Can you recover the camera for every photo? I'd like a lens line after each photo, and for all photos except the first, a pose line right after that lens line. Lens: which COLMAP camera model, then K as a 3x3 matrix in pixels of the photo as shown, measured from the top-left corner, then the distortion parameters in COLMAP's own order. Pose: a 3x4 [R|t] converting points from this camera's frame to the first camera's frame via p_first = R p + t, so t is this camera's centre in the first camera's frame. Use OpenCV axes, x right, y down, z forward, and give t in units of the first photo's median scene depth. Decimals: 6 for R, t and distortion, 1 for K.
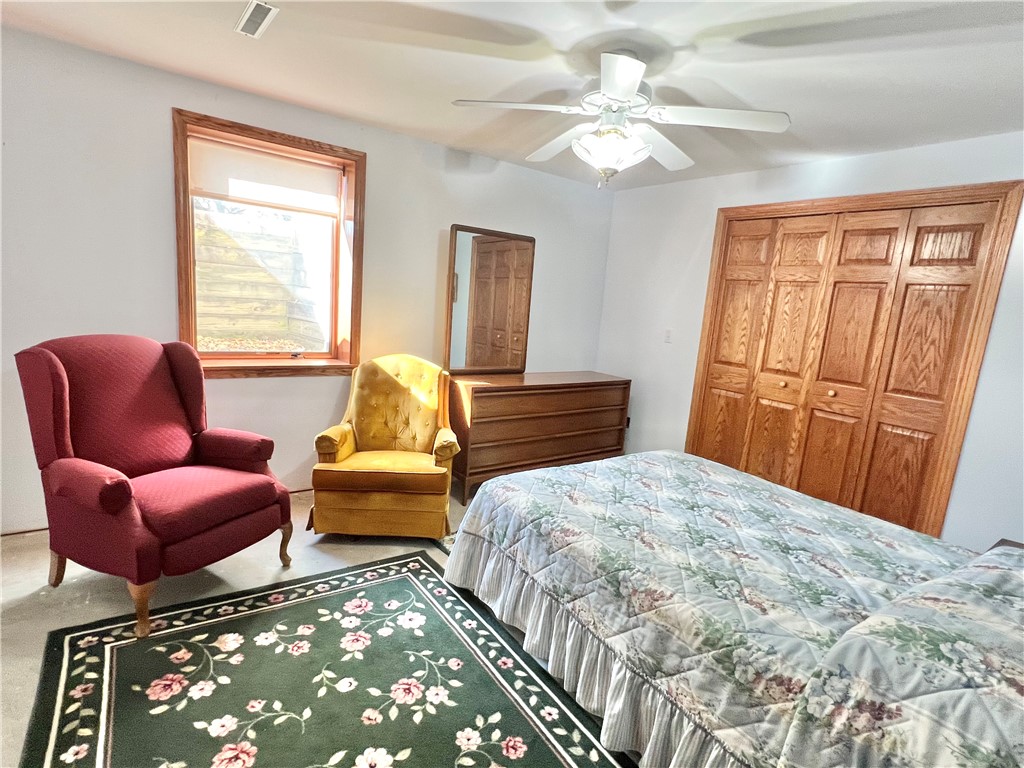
lens RADIAL K [[513.2, 0, 510.3], [0, 513.2, 384.8], [0, 0, 1]] dist [0.002181, 0.000319]
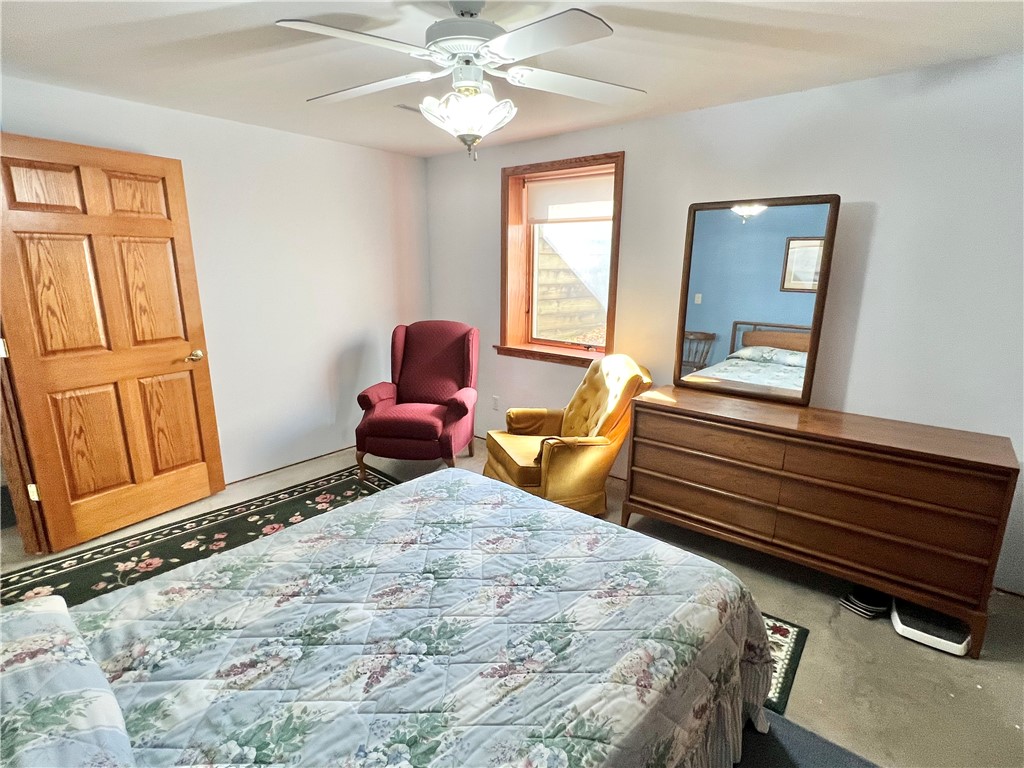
lens RADIAL K [[513.2, 0, 510.4], [0, 513.2, 384.6], [0, 0, 1]] dist [0.002181, 0.000319]
pose [[0.250621, 0.142479, -0.957543, 1.205670], [-0.152373, 0.982587, 0.106325, -0.136273], [0.956019, 0.119257, 0.267967, 1.015311]]
